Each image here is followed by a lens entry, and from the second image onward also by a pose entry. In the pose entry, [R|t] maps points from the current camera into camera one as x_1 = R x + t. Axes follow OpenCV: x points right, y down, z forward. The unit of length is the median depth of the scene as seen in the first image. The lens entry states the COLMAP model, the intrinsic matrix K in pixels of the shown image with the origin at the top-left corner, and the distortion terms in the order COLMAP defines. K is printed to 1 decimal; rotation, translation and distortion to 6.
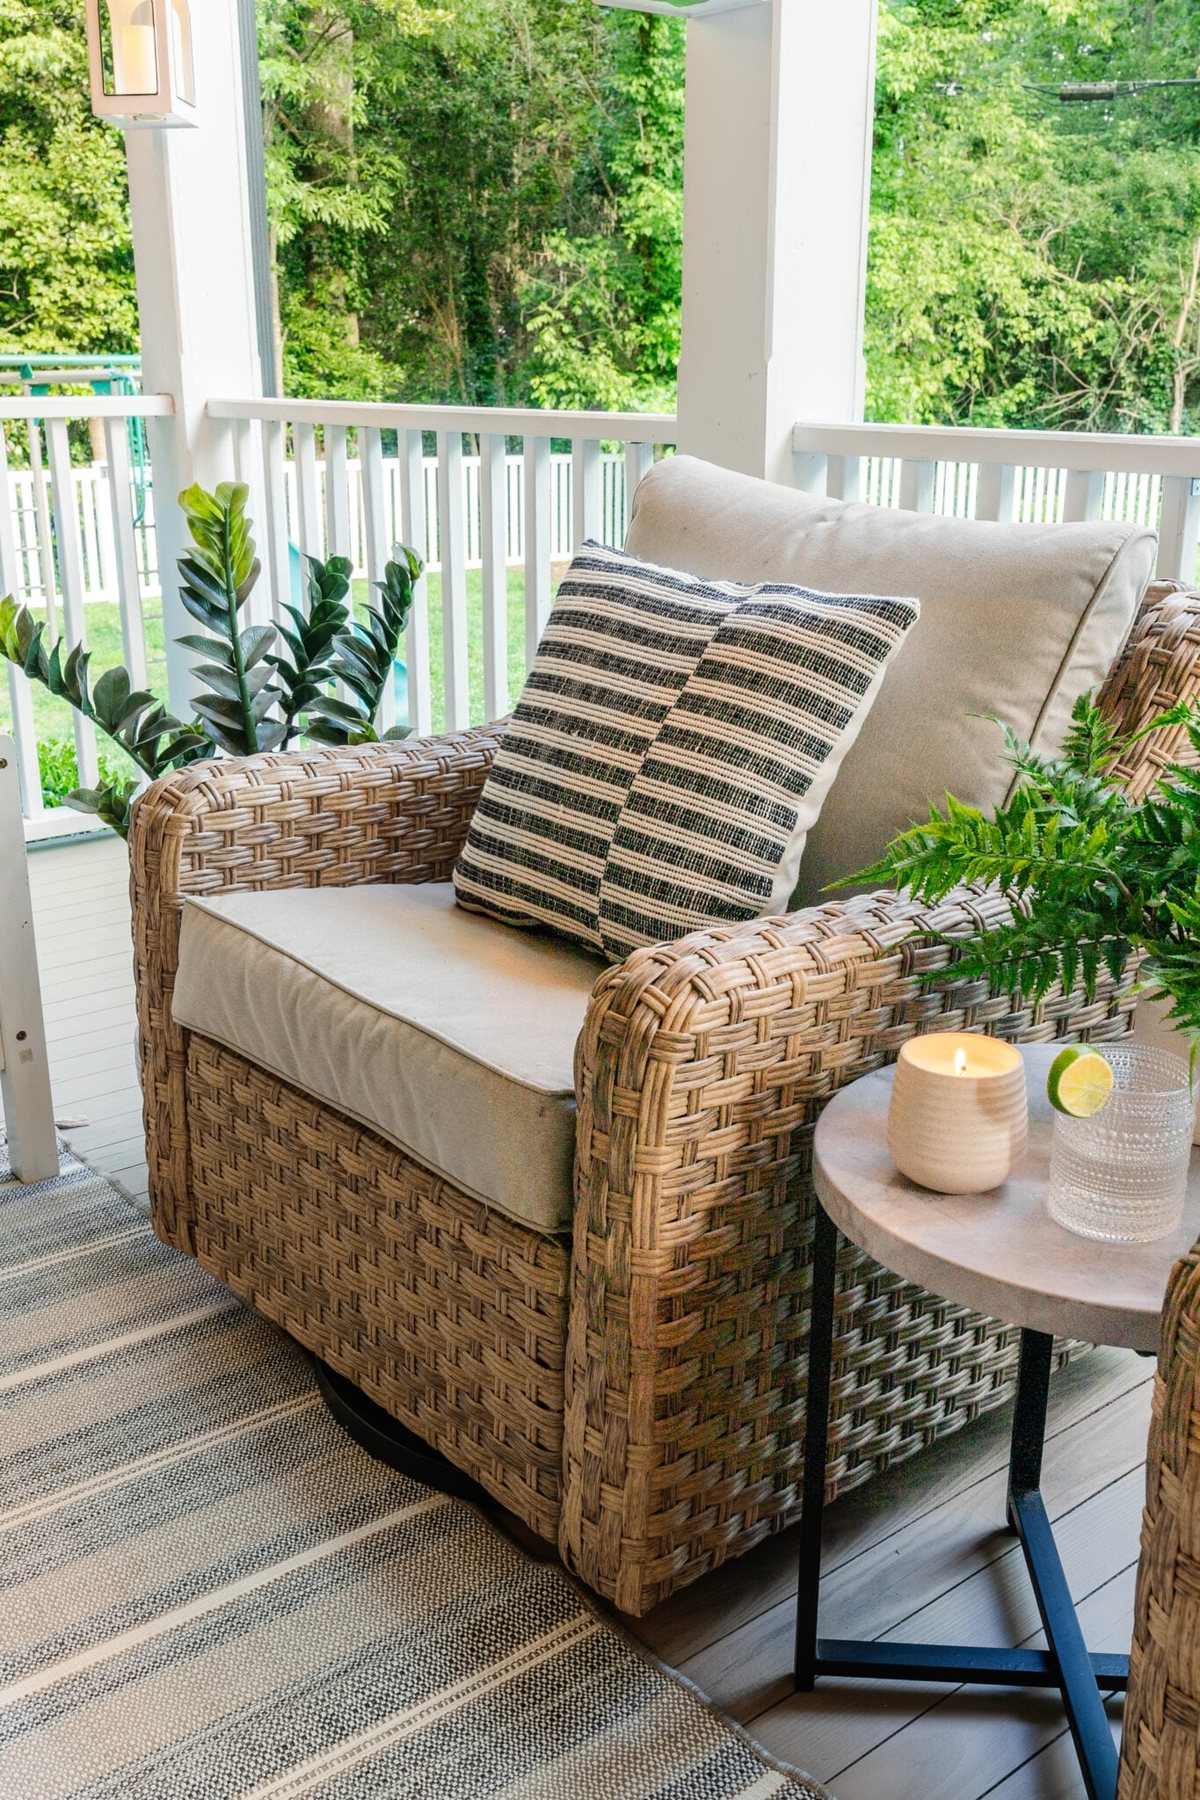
lens RADIAL K [[1729.2, 0, 593.0], [0, 1729.2, 898.9], [0, 0, 1]] dist [0.009792, -0.008066]
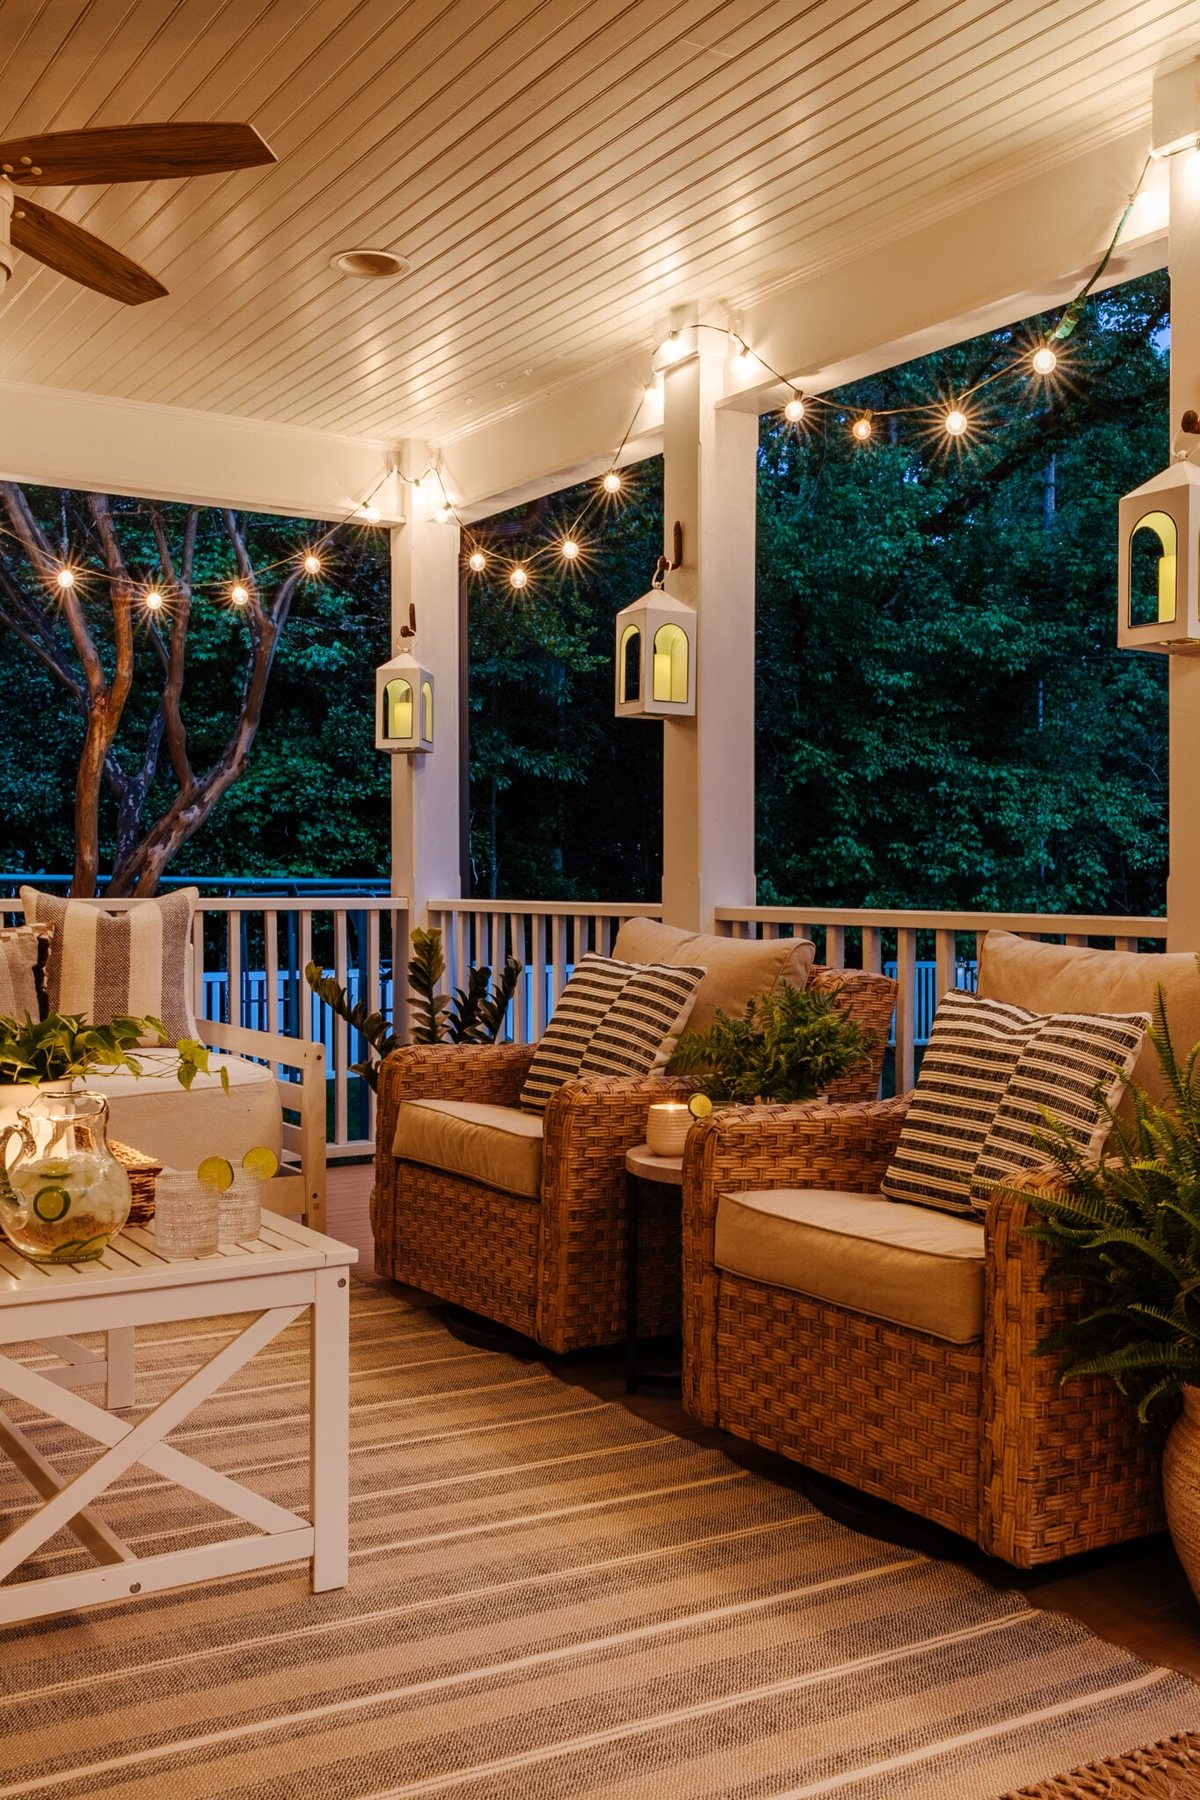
lens RADIAL K [[1729.2, 0, 593.0], [0, 1729.2, 898.9], [0, 0, 1]] dist [0.009792, -0.008066]
pose [[0.992871, 0.001623, -0.119179, 0.032151], [-0.036099, 0.957038, -0.287708, 0.044284], [0.113592, 0.289960, 0.950274, -0.136411]]
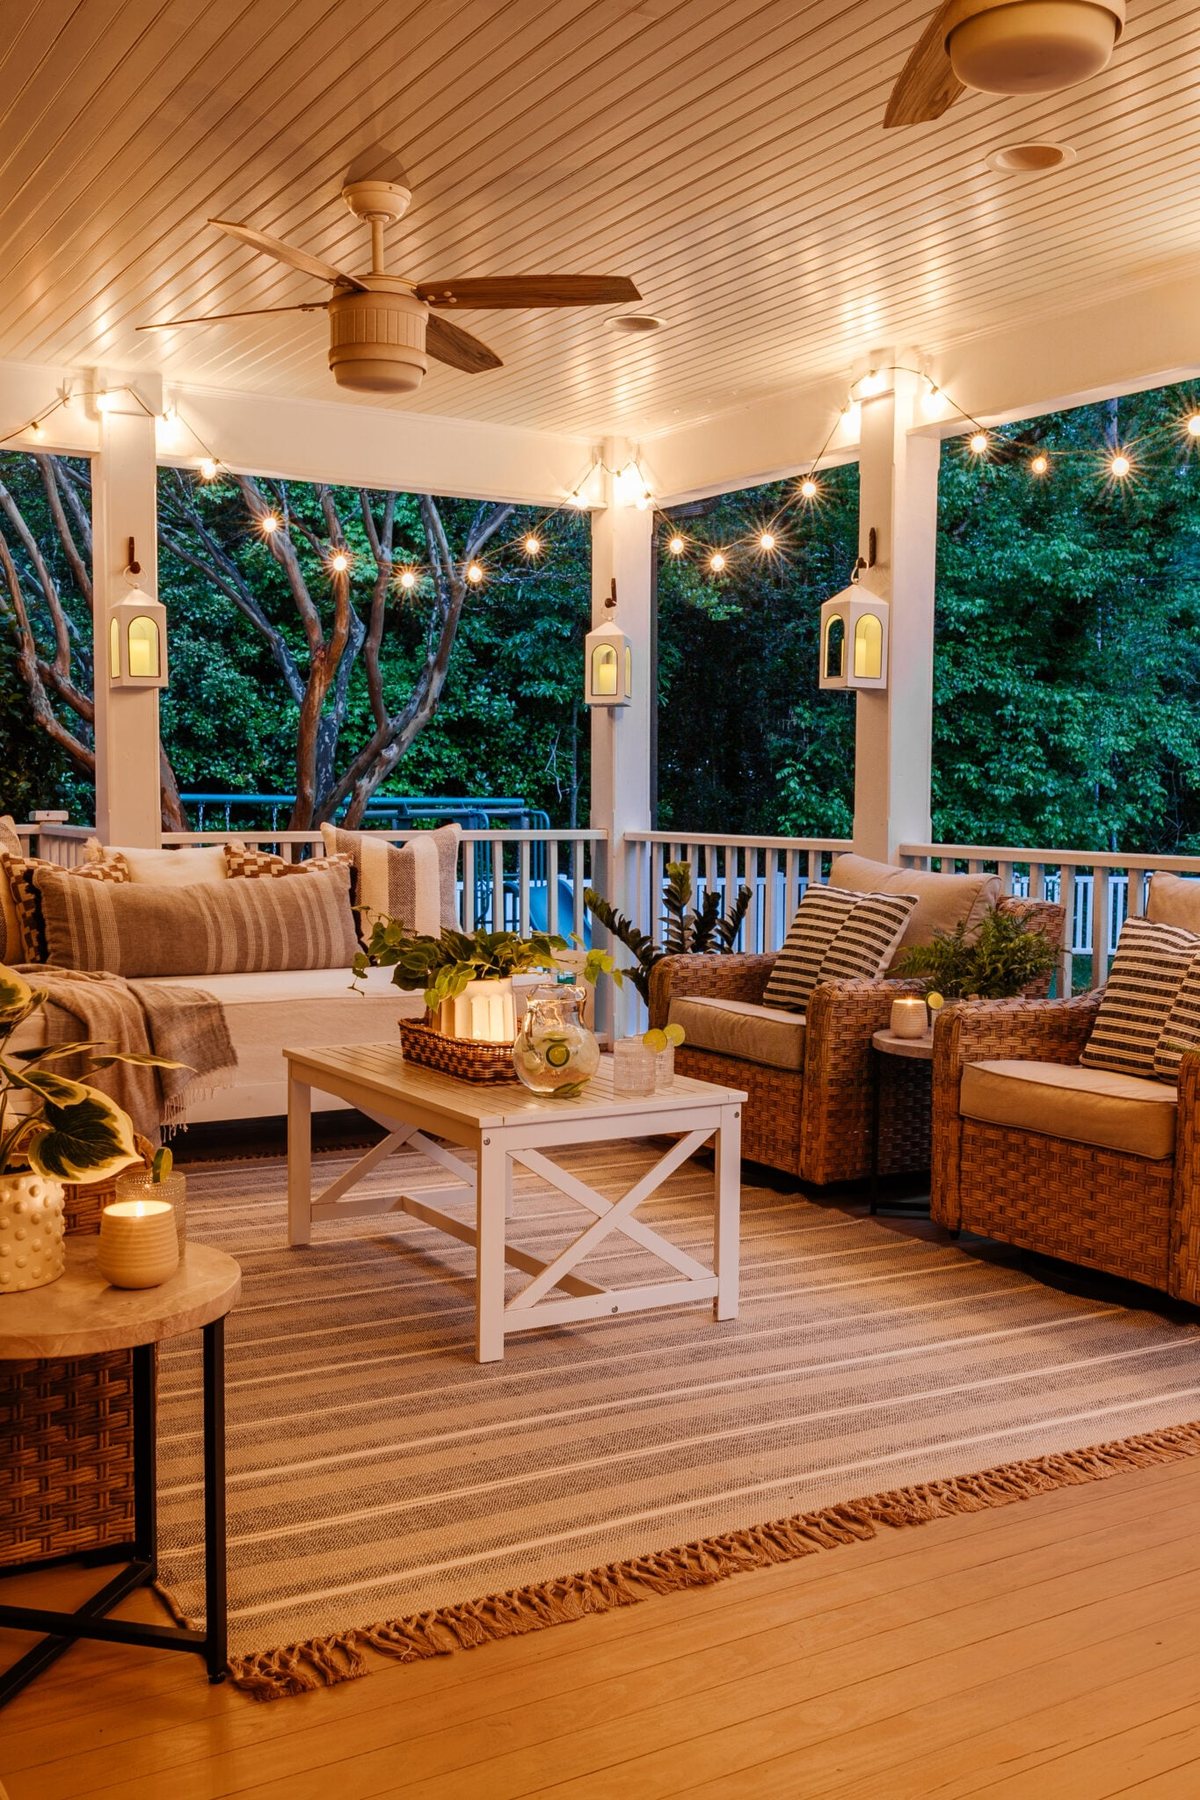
lens RADIAL K [[1743.9, 0, 592.0], [0, 1743.9, 903.4], [0, 0, 1]] dist [0.011979, -0.015685]
pose [[0.990553, 0.013862, -0.136427, 0.003316], [-0.045869, 0.971064, -0.234374, 0.061314], [0.129230, 0.238418, 0.962526, -0.213282]]
